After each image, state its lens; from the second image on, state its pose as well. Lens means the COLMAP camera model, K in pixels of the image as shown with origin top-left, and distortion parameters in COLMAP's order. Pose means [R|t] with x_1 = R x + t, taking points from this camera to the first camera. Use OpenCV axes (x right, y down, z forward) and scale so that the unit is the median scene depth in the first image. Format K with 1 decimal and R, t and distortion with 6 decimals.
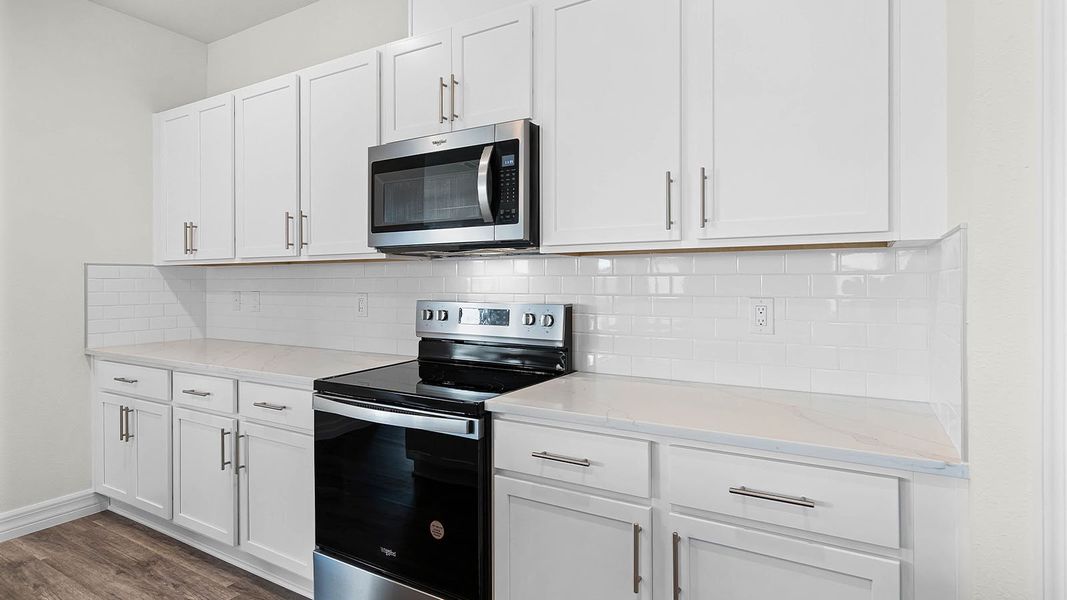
lens RADIAL K [[547.4, 0, 535.5], [0, 547.4, 280.1], [0, 0, 1]] dist [0.002012, 0.003819]
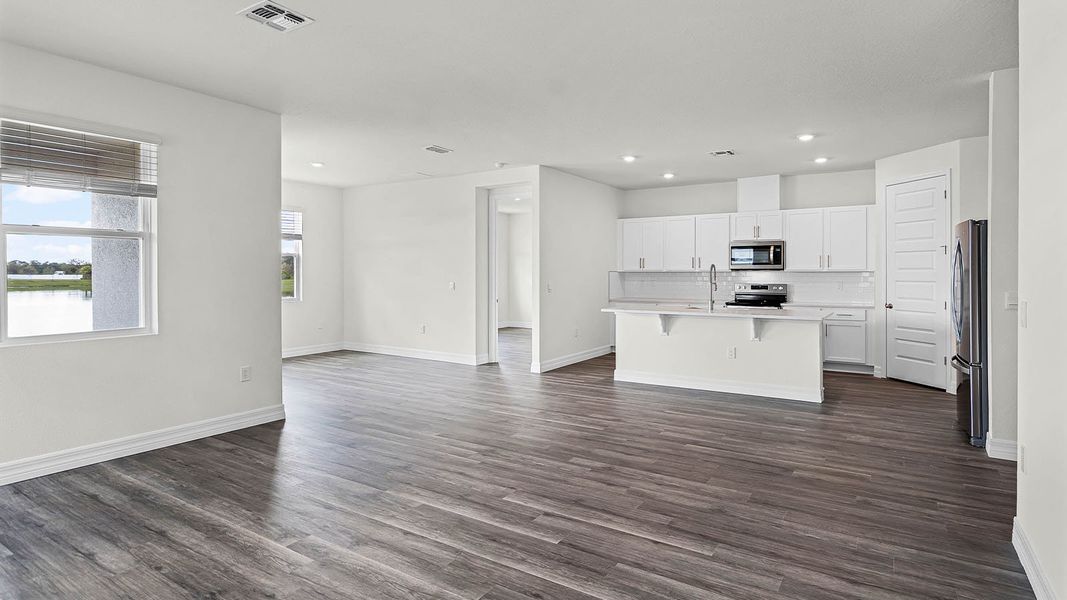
lens RADIAL K [[547.4, 0, 539.1], [0, 547.4, 285.3], [0, 0, 1]] dist [0.002012, 0.003819]
pose [[0.999378, 0.004089, -0.035032, -1.456817], [-0.003211, 0.999680, 0.025102, -0.036142], [0.035123, -0.024974, 0.999071, -2.754309]]
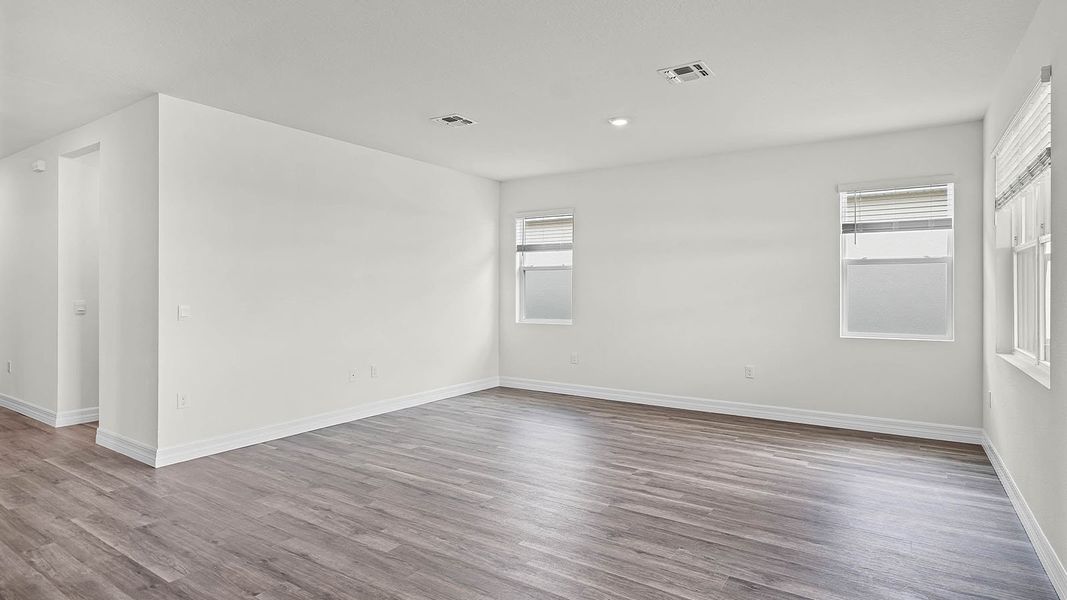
lens RADIAL K [[547.4, 0, 540.0], [0, 547.4, 289.4], [0, 0, 1]] dist [0.002012, 0.003819]
pose [[-0.998762, 0.002453, 0.049674, -1.810723], [0.002435, 0.999997, -0.000426, -0.028909], [-0.049675, -0.000304, -0.998765, 0.208611]]
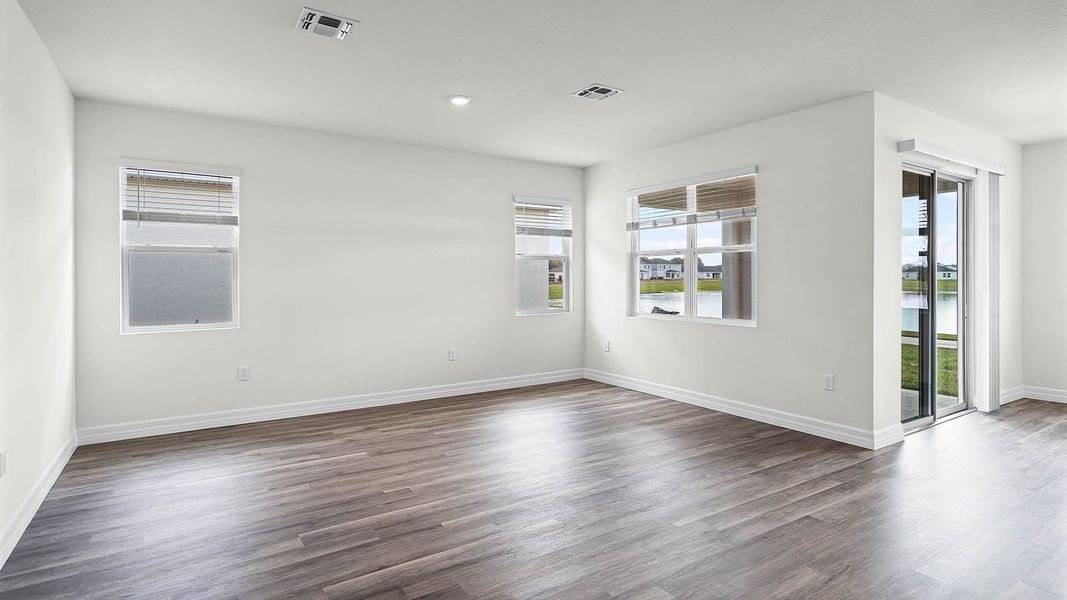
lens RADIAL K [[547.4, 0, 530.7], [0, 547.4, 271.5], [0, 0, 1]] dist [0.002012, 0.003819]
pose [[-0.447459, -0.006677, -0.894279, -0.374820], [0.007100, 0.999914, -0.011019, -0.030785], [0.894276, -0.011280, -0.447373, -0.784402]]
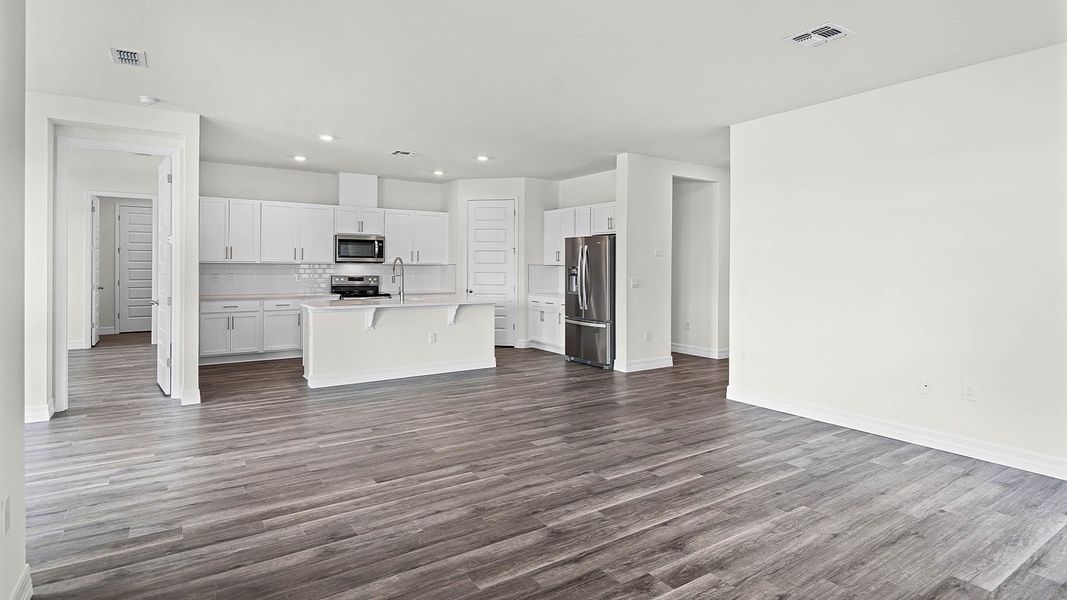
lens RADIAL K [[547.4, 0, 531.3], [0, 547.4, 266.0], [0, 0, 1]] dist [0.002012, 0.003819]
pose [[0.431974, 0.007398, 0.901856, -3.065802], [-0.009555, 0.999948, -0.003626, -0.024774], [-0.901835, -0.007051, 0.432022, -1.797827]]
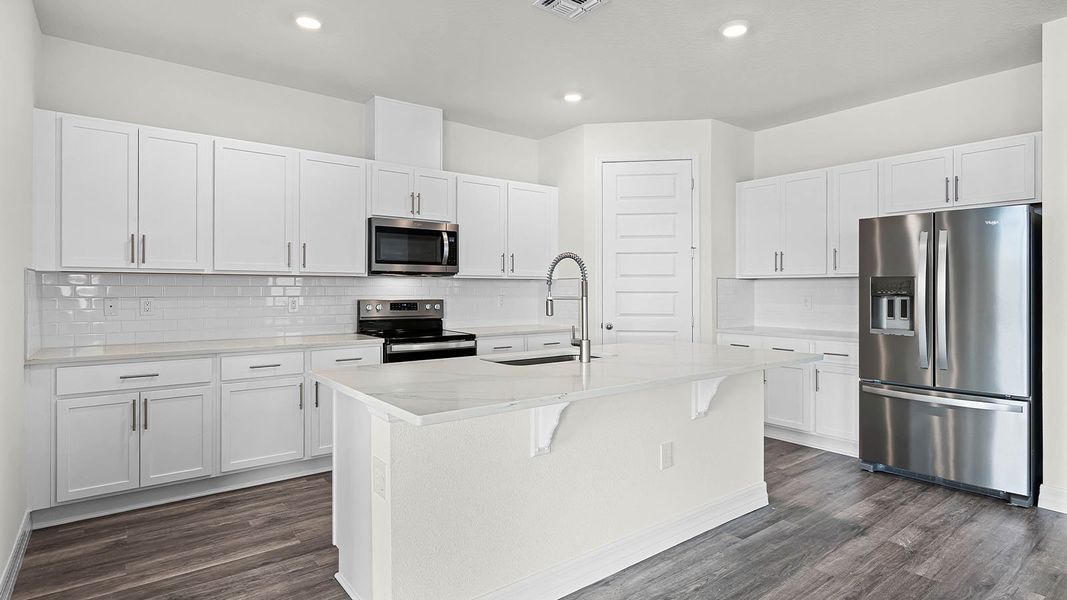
lens RADIAL K [[547.4, 0, 532.7], [0, 547.4, 289.4], [0, 0, 1]] dist [0.002012, 0.003819]
pose [[0.369046, 0.005252, 0.929396, -1.804626], [-0.004252, 0.999983, -0.003963, 0.008756], [-0.929402, -0.002489, 0.369062, -0.188627]]
